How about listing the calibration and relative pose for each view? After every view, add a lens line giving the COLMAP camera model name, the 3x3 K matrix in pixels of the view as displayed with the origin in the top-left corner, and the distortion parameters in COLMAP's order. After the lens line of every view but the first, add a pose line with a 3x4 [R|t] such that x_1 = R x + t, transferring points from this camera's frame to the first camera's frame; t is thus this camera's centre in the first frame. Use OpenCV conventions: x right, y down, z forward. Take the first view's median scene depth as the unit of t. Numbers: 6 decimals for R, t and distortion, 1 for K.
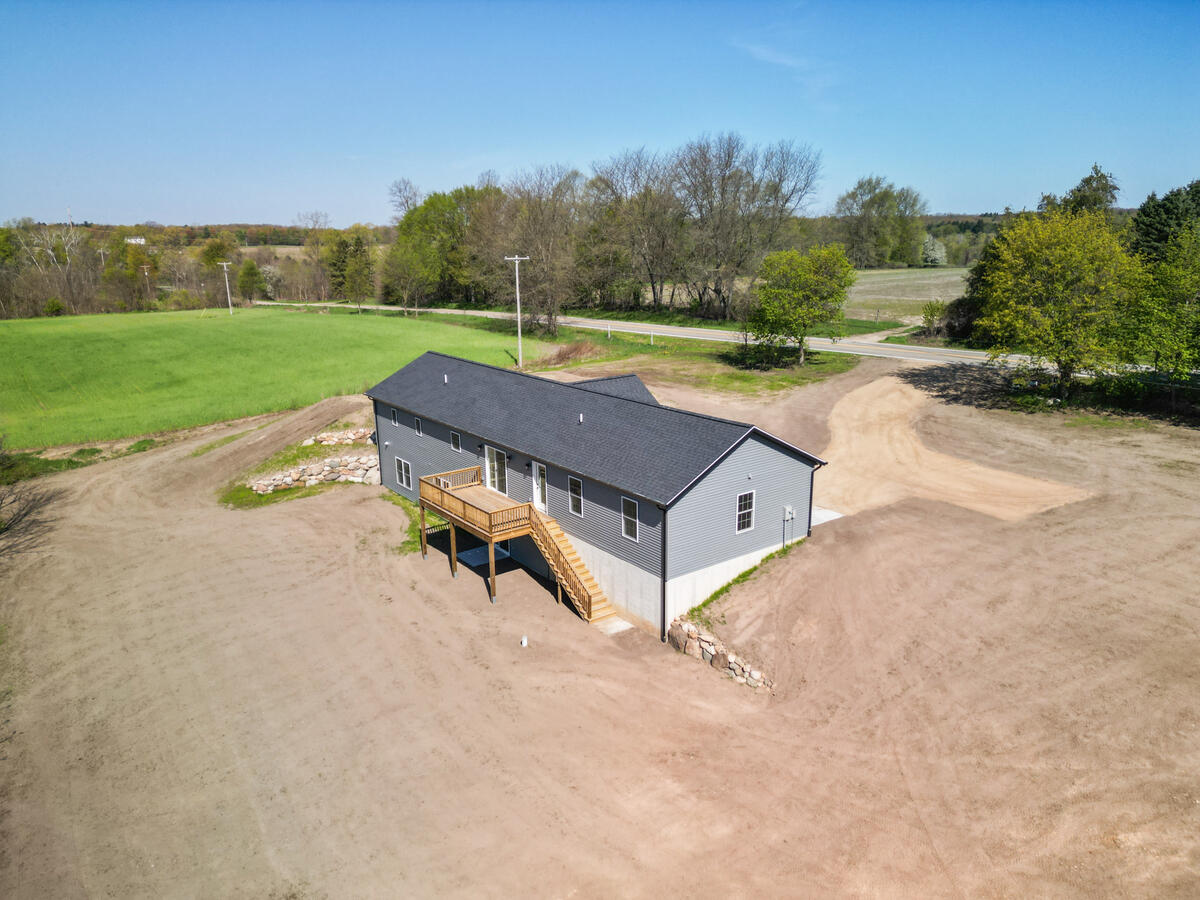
lens RADIAL K [[837.3, 0, 600.0], [0, 837.3, 450.0], [0, 0, 1]] dist [0.088921, -0.082983]
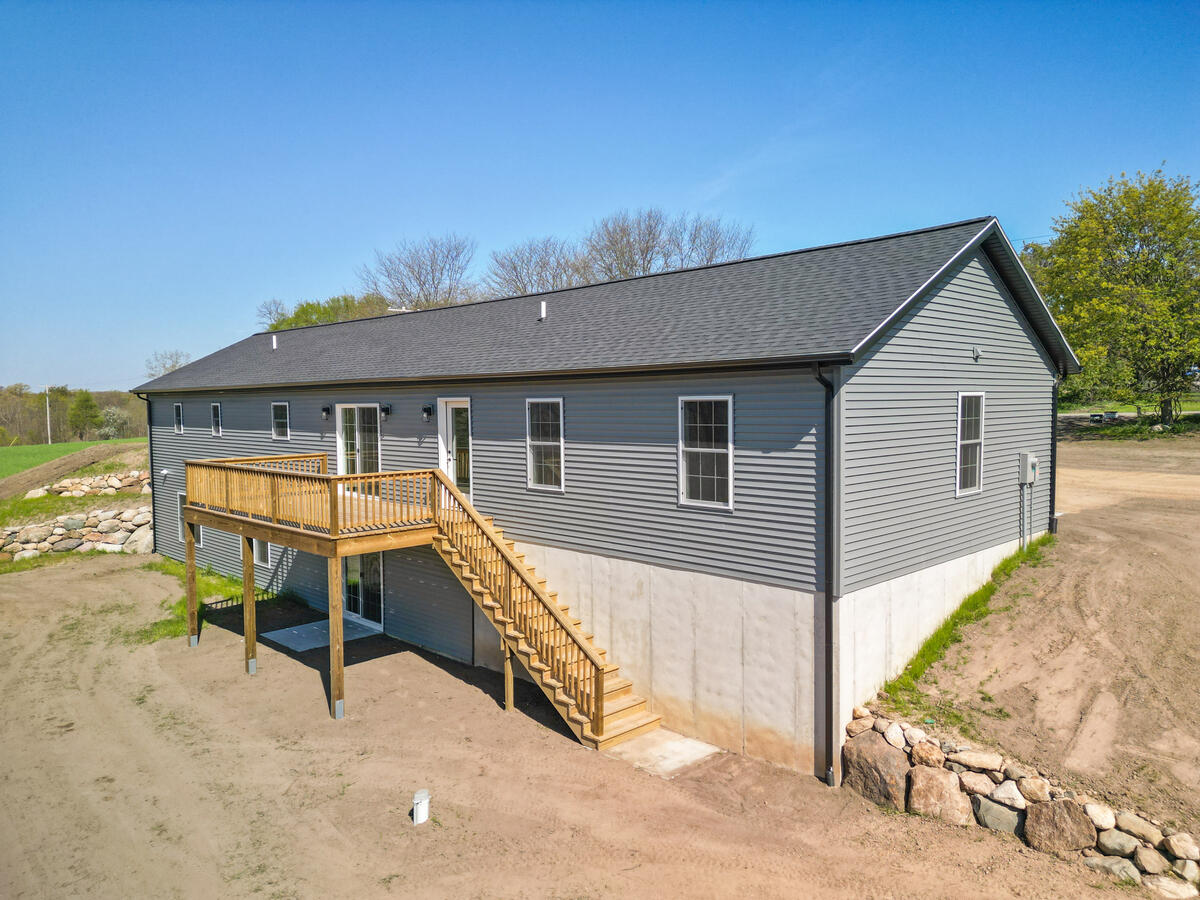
lens RADIAL K [[842.1, 0, 603.2], [0, 842.1, 447.6], [0, 0, 1]] dist [0.049105, -0.040770]
pose [[0.990247, -0.003311, 0.139280, -0.056439], [0.031347, 0.979378, -0.199588, 0.136912], [-0.135747, 0.202008, 0.969931, 0.553725]]
